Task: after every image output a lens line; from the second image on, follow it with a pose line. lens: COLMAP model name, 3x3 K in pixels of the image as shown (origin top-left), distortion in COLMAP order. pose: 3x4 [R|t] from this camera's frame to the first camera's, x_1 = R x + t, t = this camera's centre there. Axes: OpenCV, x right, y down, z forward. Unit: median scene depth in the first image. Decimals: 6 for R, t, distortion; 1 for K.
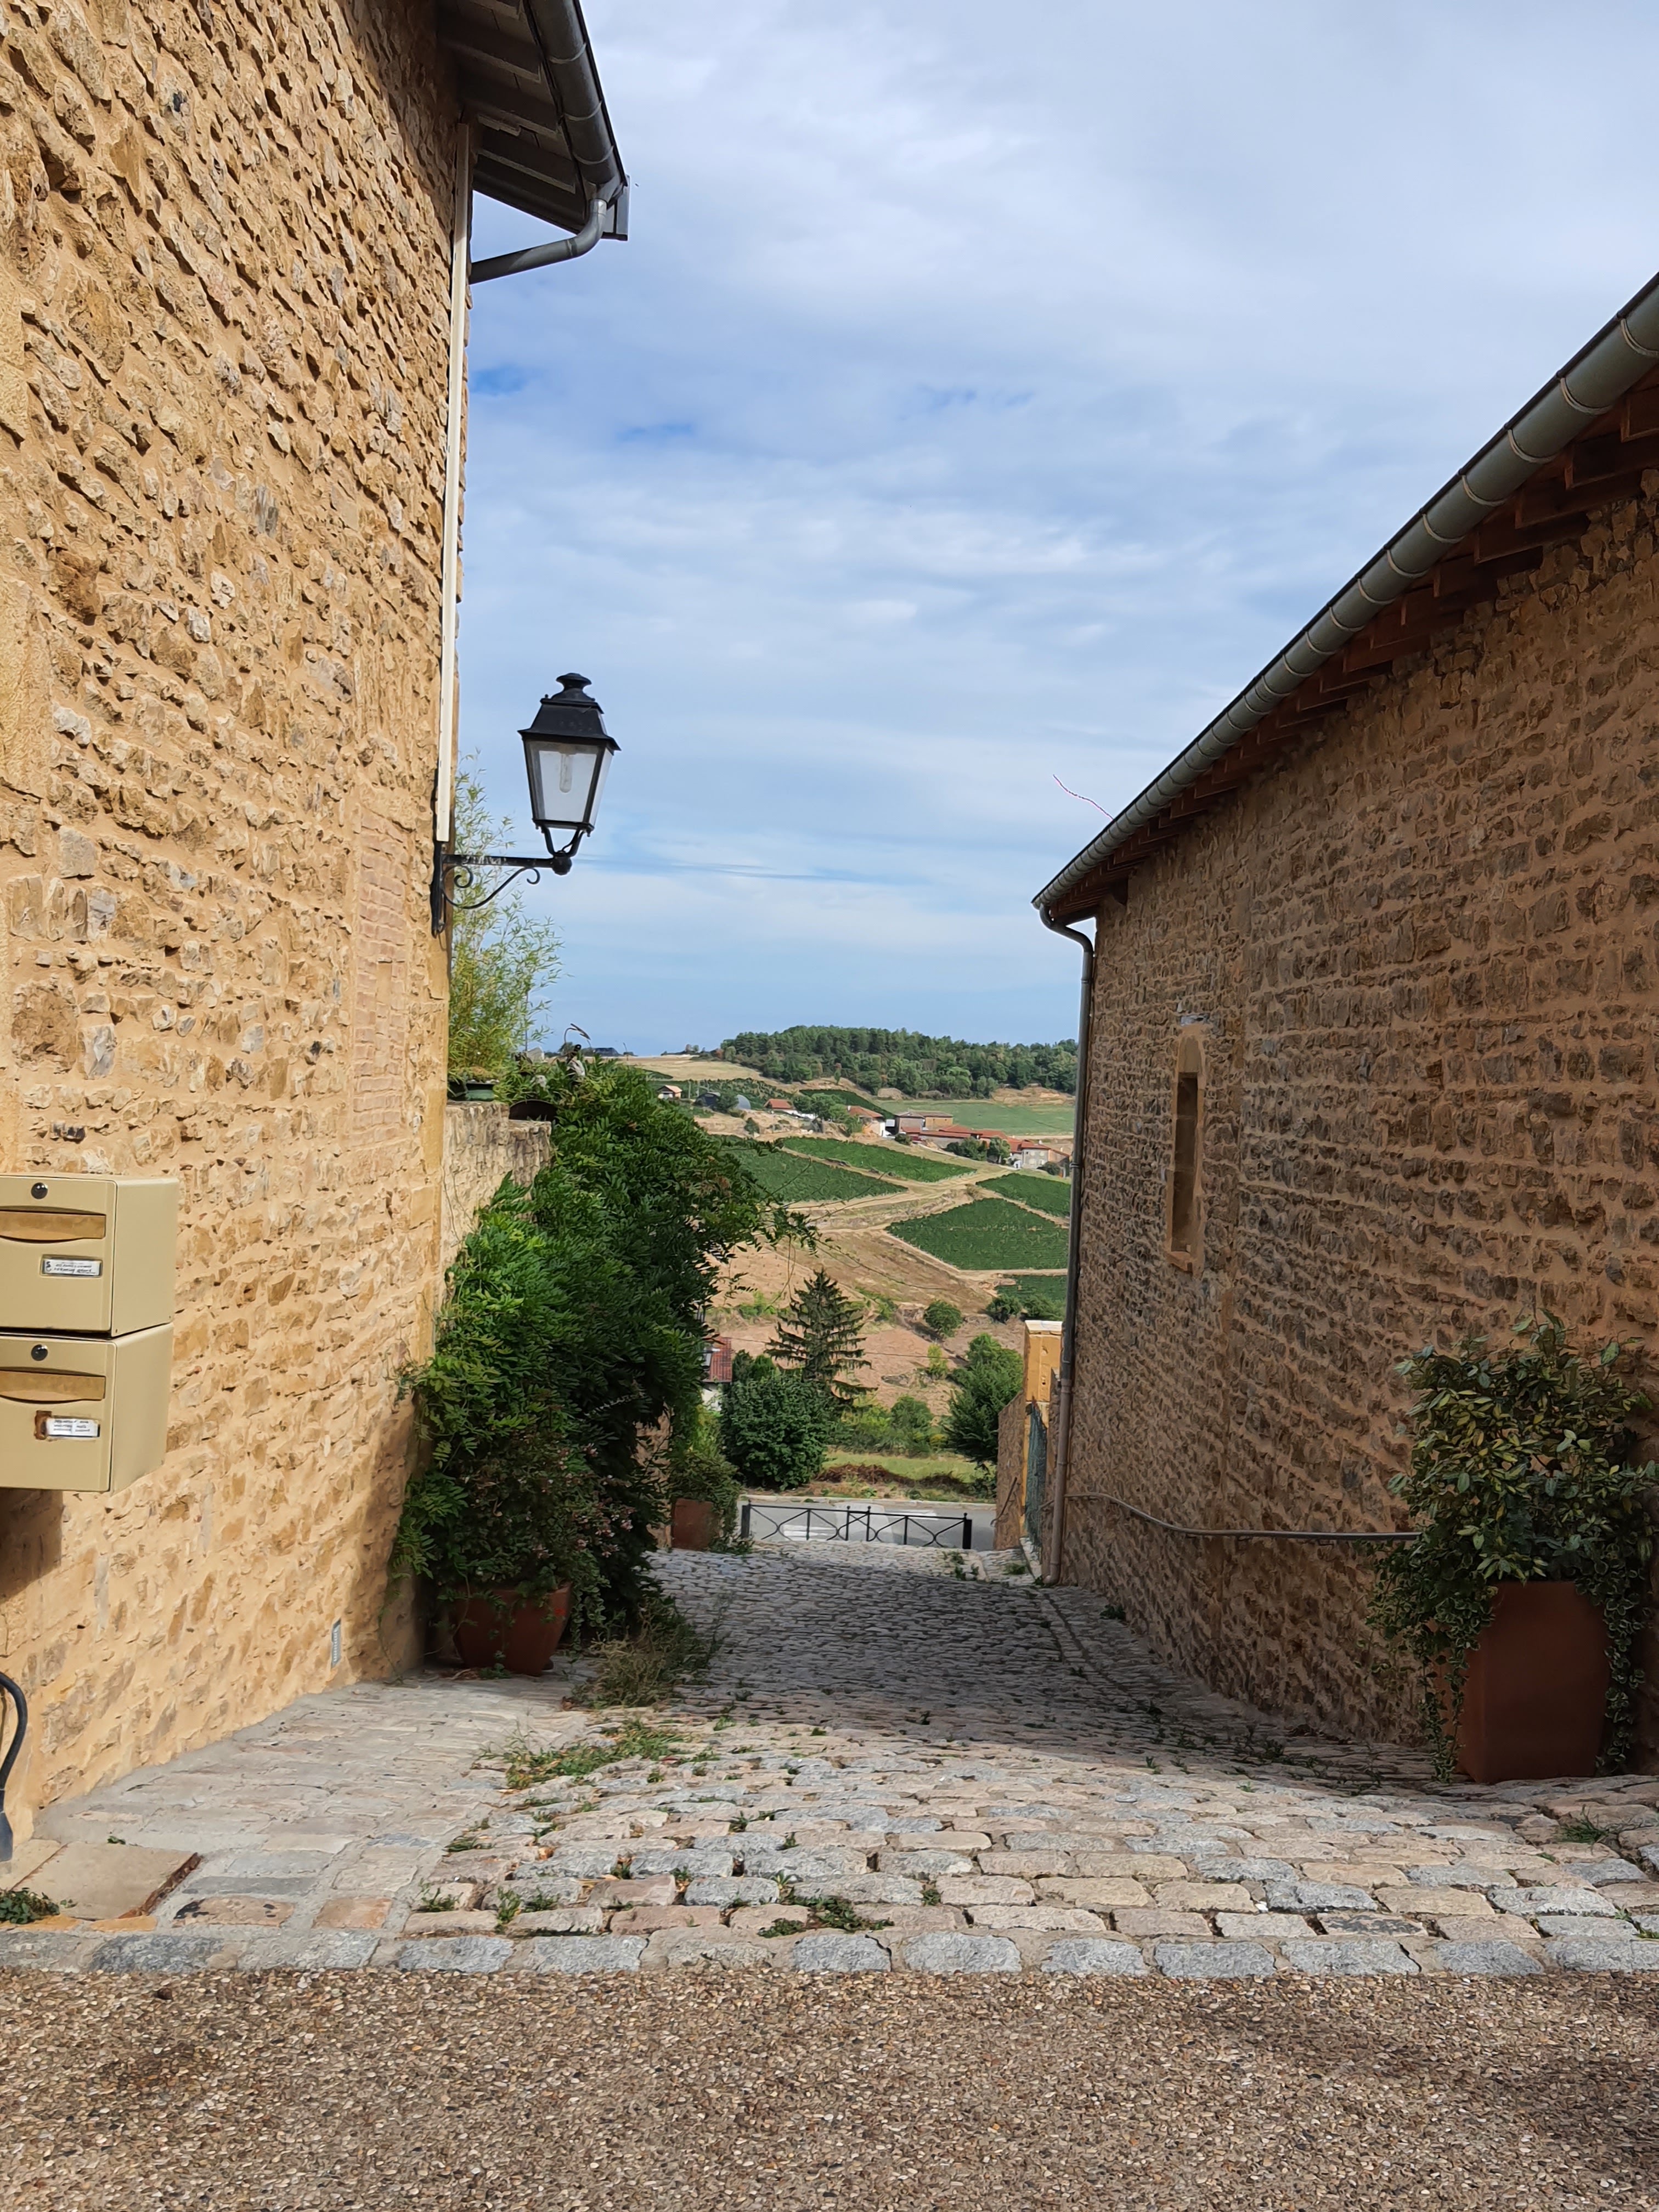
lens RADIAL K [[2370.4, 0, 829.5], [0, 2370.4, 1106.0], [0, 0, 1]] dist [0.074305, -0.261695]
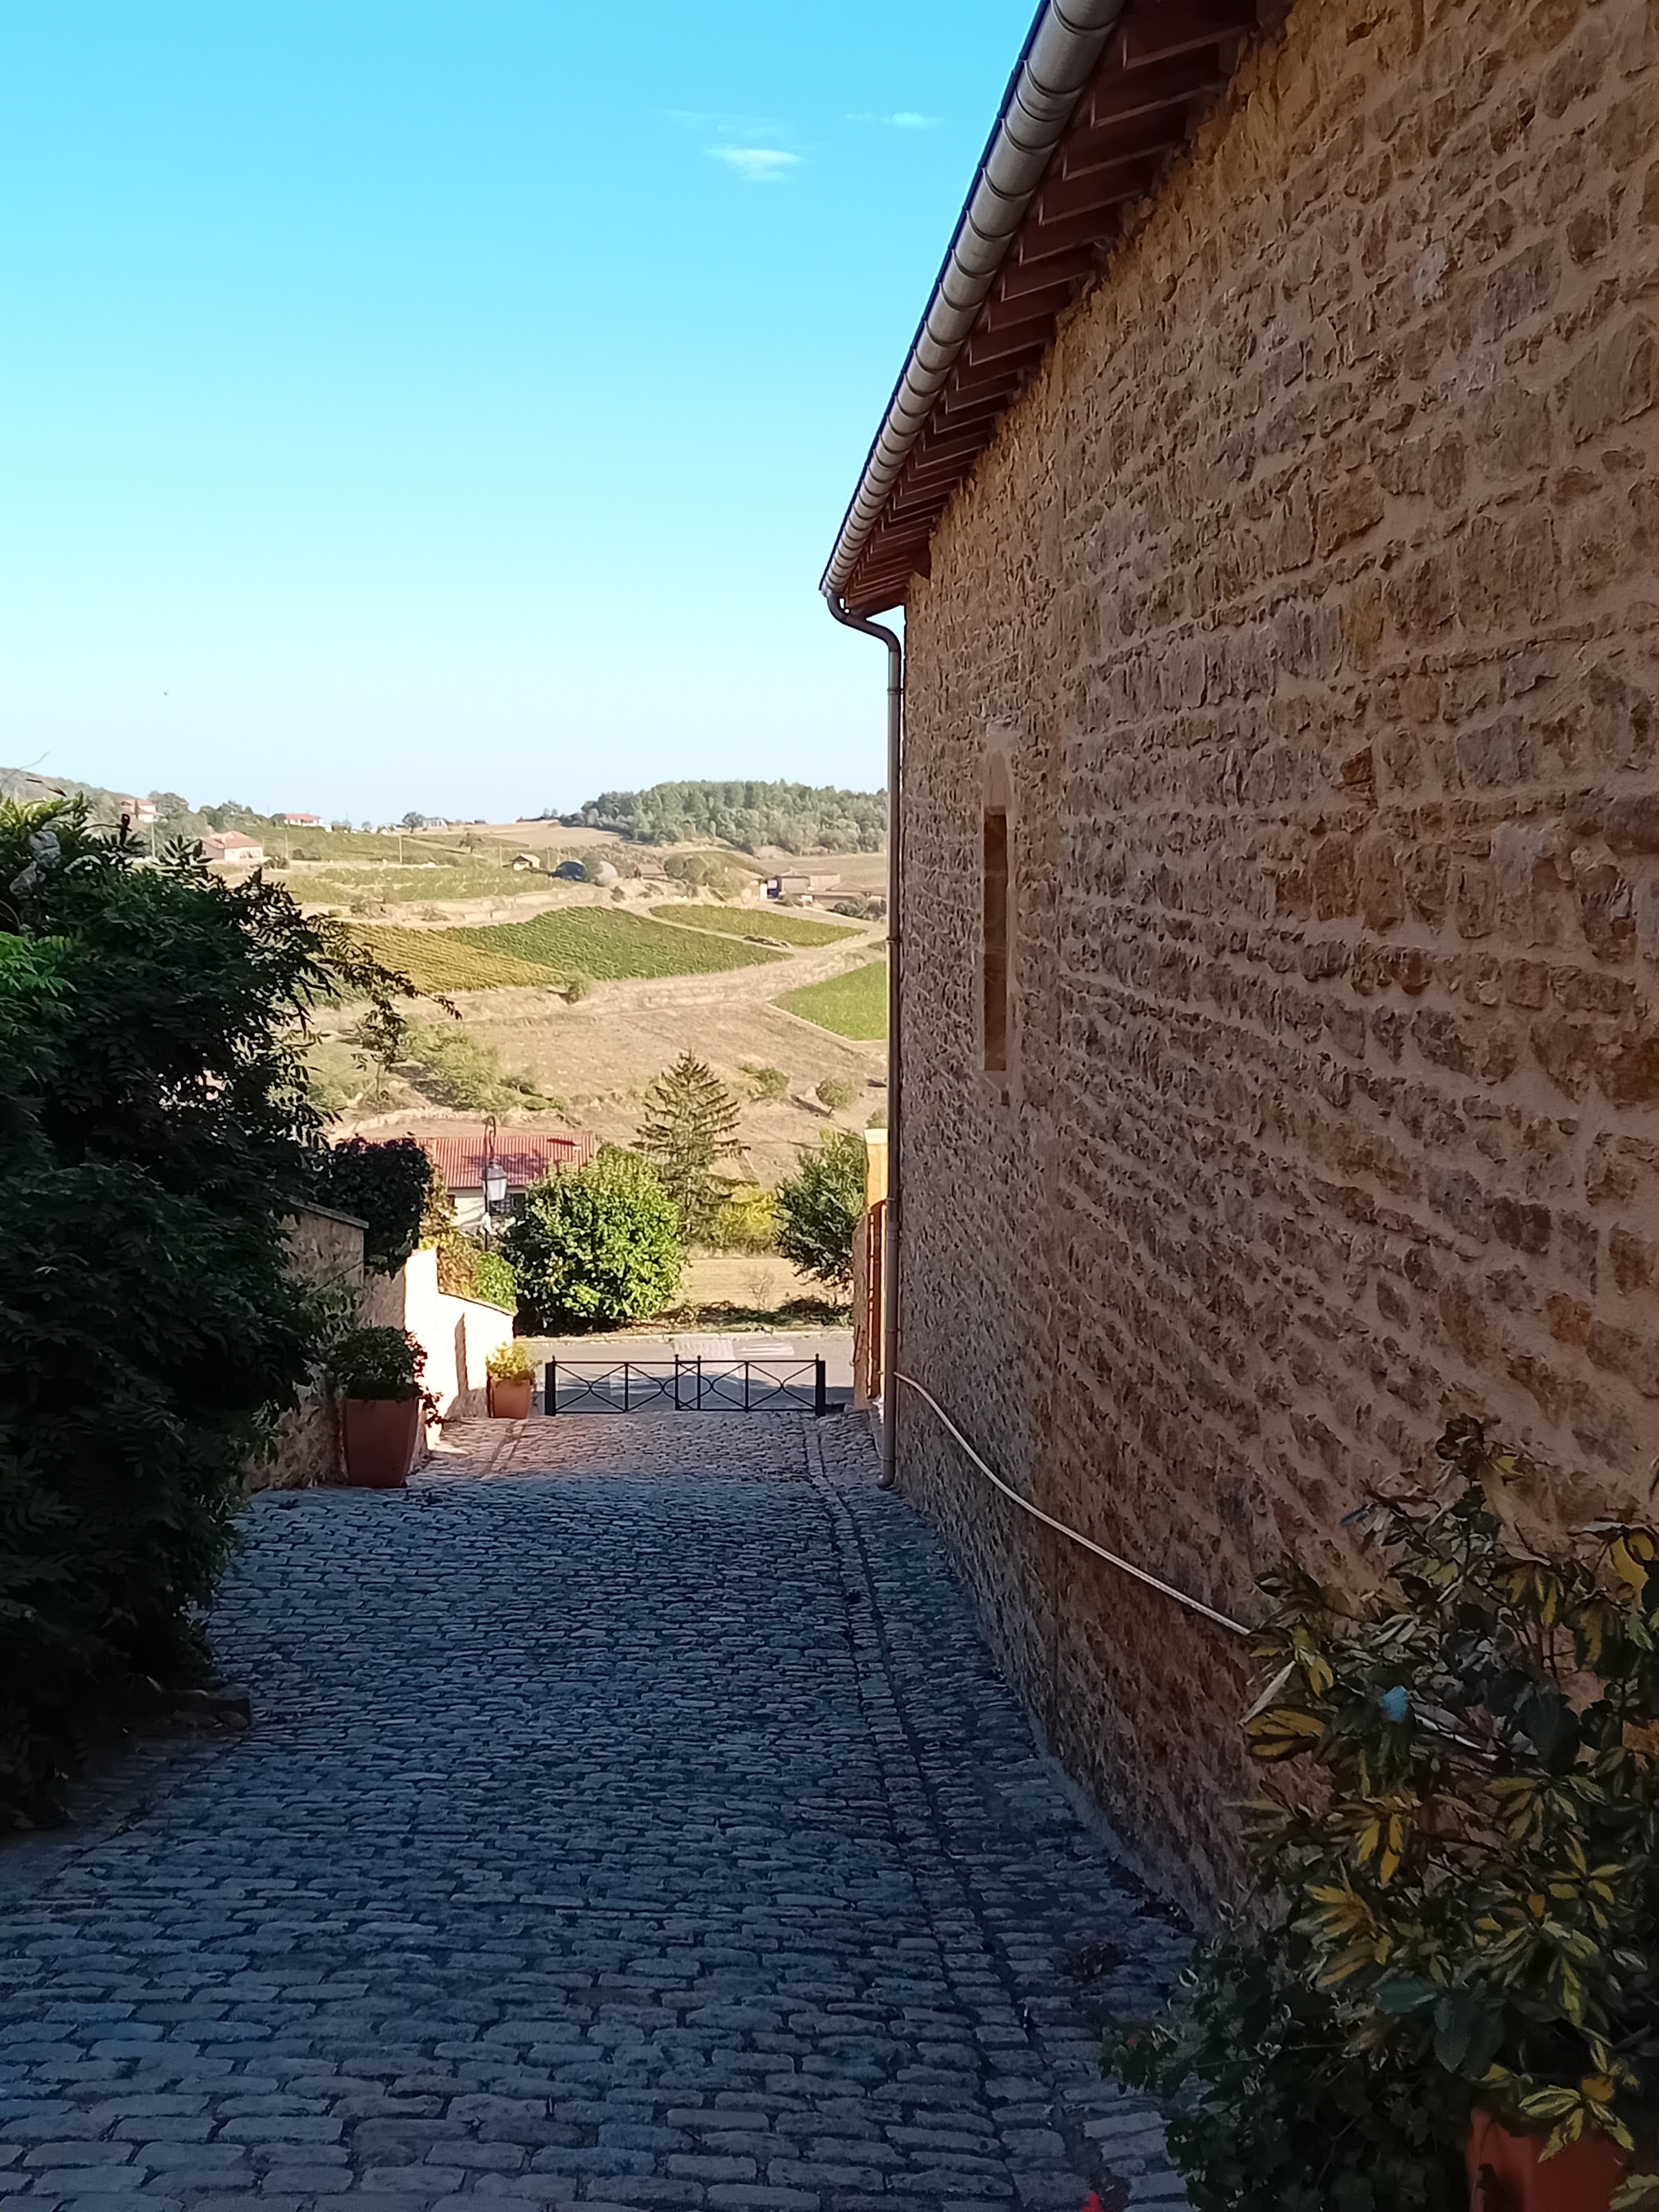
lens RADIAL K [[2370.4, 0, 829.5], [0, 2370.4, 1106.0], [0, 0, 1]] dist [0.074305, -0.261695]
pose [[0.998242, -0.053672, 0.025138, 0.107541], [0.050844, 0.993470, 0.102139, -0.001145], [-0.030456, -0.100681, 0.994452, 0.422293]]
